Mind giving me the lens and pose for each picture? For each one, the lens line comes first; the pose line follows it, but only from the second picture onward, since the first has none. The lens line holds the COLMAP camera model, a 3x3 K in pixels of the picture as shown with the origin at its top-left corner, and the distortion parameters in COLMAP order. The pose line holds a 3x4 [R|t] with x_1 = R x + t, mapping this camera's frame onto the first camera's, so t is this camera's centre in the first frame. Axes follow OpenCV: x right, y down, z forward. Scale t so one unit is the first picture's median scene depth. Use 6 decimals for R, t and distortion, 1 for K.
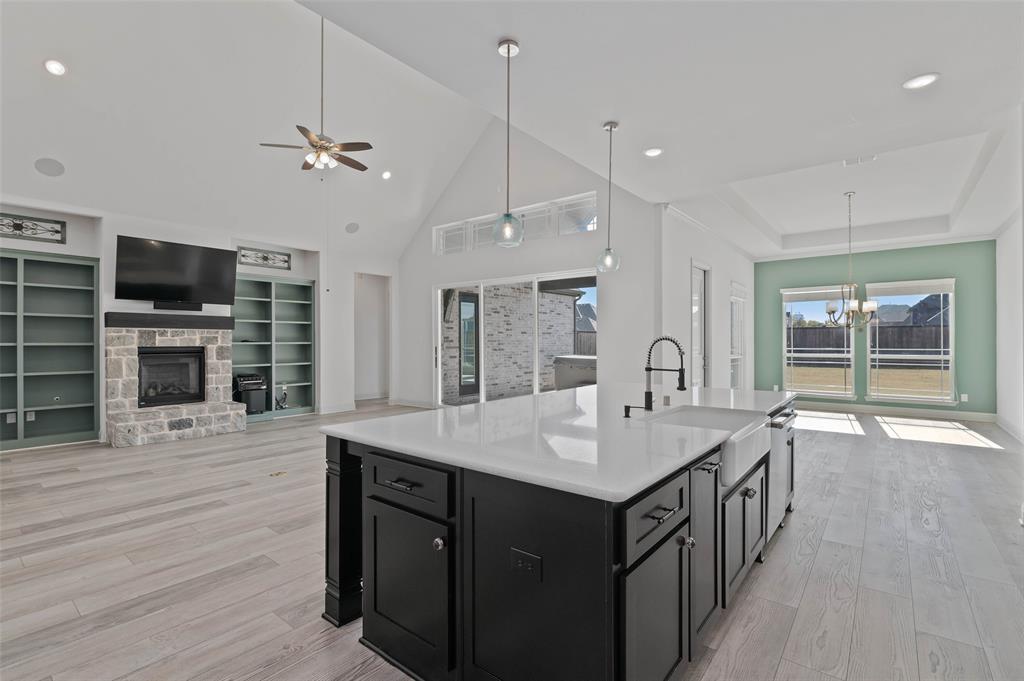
lens RADIAL K [[472.8, 0, 510.2], [0, 472.8, 343.4], [0, 0, 1]] dist [-0.006839, 0.001333]
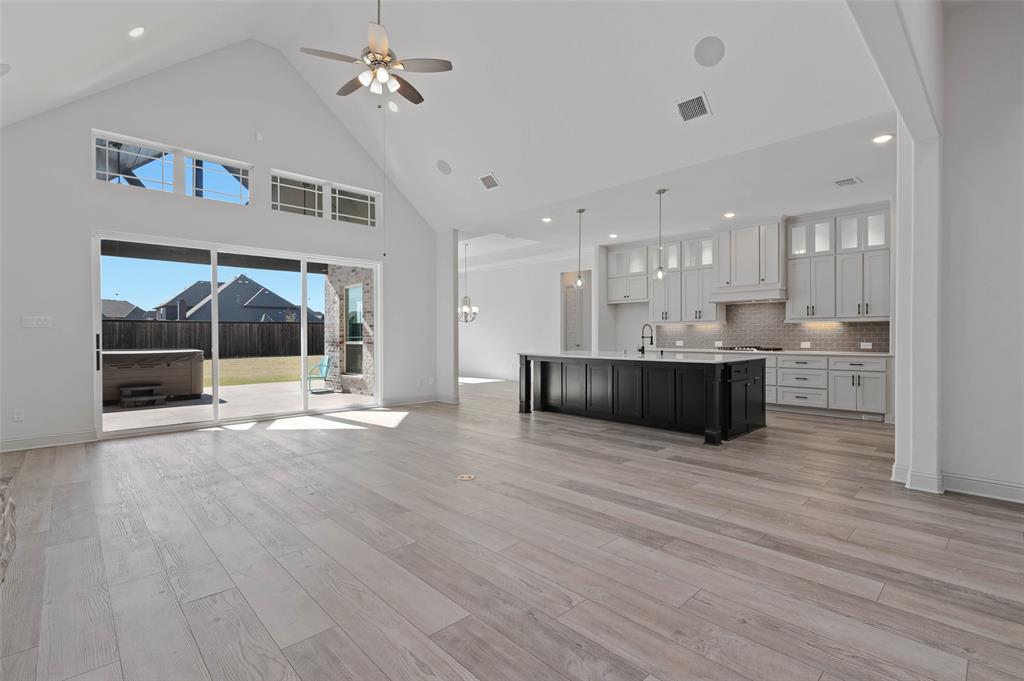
lens RADIAL K [[472.8, 0, 517.7], [0, 472.8, 334.8], [0, 0, 1]] dist [-0.006839, 0.001333]
pose [[0.115104, 0.002084, 0.993351, -0.958513], [0.007627, 0.999966, -0.002982, 0.019764], [-0.993324, 0.007919, 0.115084, 0.590528]]
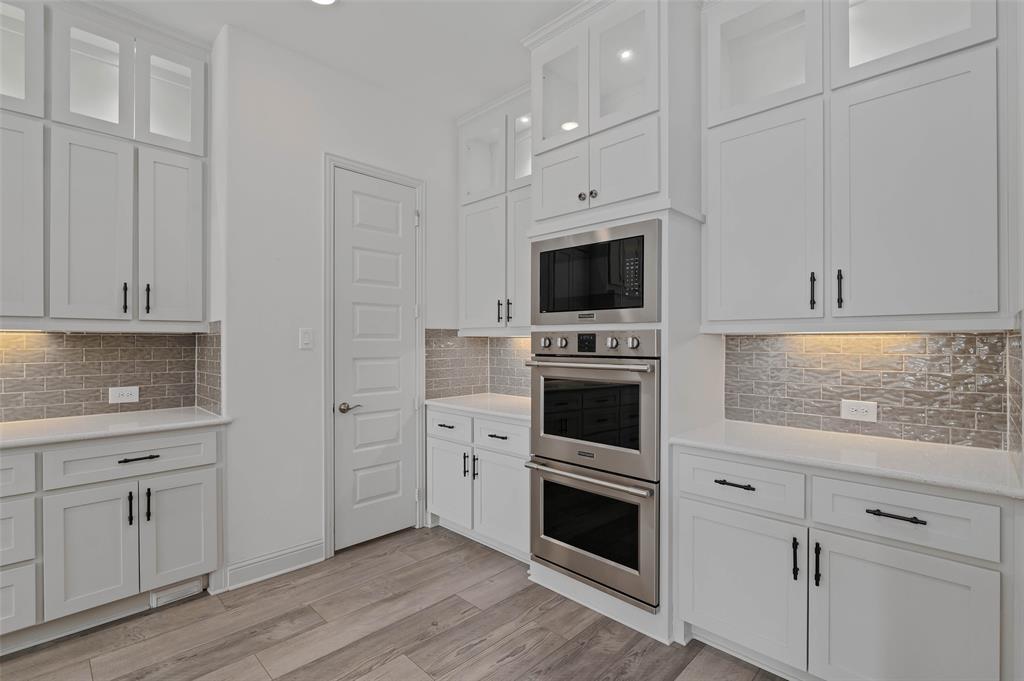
lens RADIAL K [[472.8, 0, 513.3], [0, 472.8, 342.6], [0, 0, 1]] dist [-0.006839, 0.001333]
pose [[-0.995675, -0.000519, 0.092908, -0.175147], [0.000100, 0.999978, 0.006665, -0.001297], [-0.092909, 0.006645, -0.995652, 0.302813]]
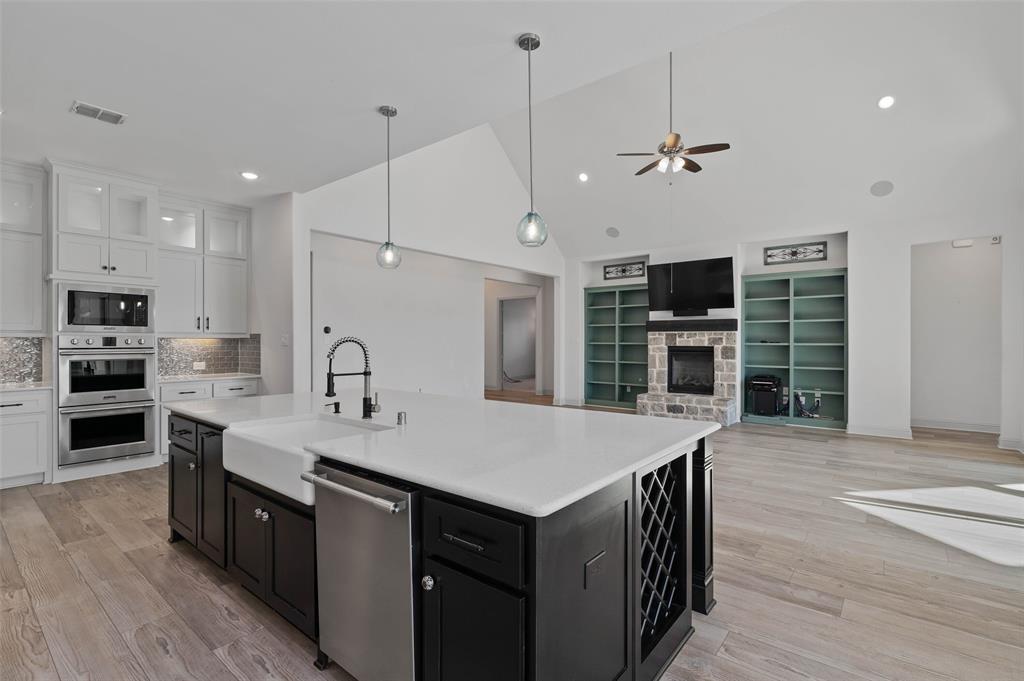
lens RADIAL K [[472.8, 0, 509.2], [0, 472.8, 340.9], [0, 0, 1]] dist [-0.006839, 0.001333]
pose [[-0.000931, -0.000397, -0.999999, 0.530100], [-0.006444, 0.999979, -0.000391, -0.003414], [0.999979, 0.006444, -0.000933, 0.554013]]
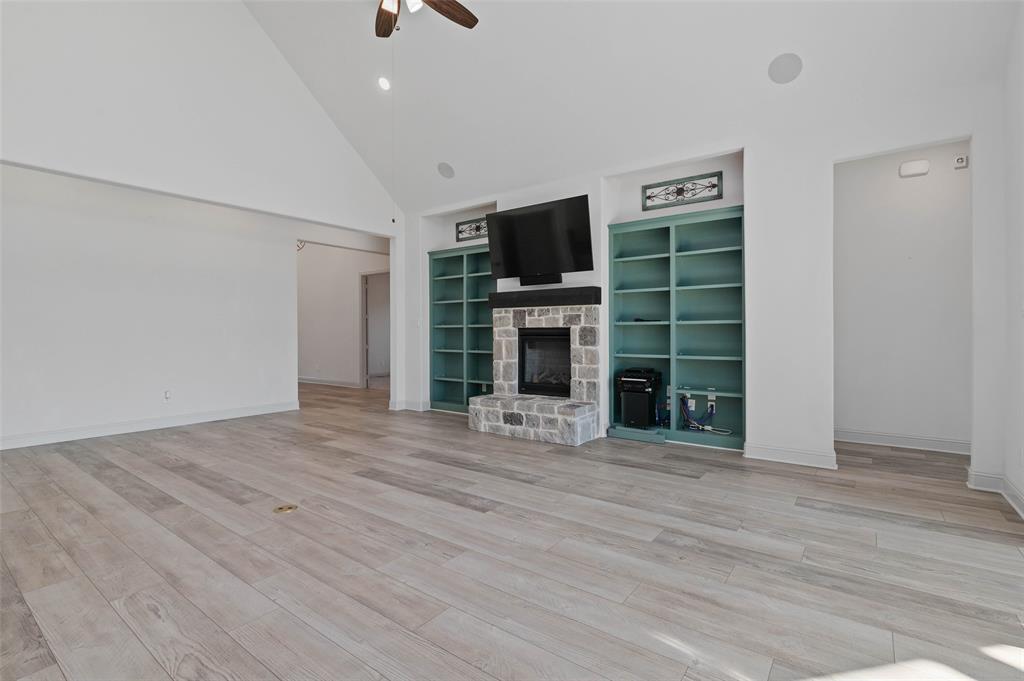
lens RADIAL K [[472.8, 0, 512.3], [0, 472.8, 331.6], [0, 0, 1]] dist [-0.006839, 0.001333]
pose [[0.039379, -0.002497, -0.999221, 0.147381], [-0.001920, 0.999995, -0.002574, 0.016743], [0.999223, 0.002020, 0.039374, 0.947258]]
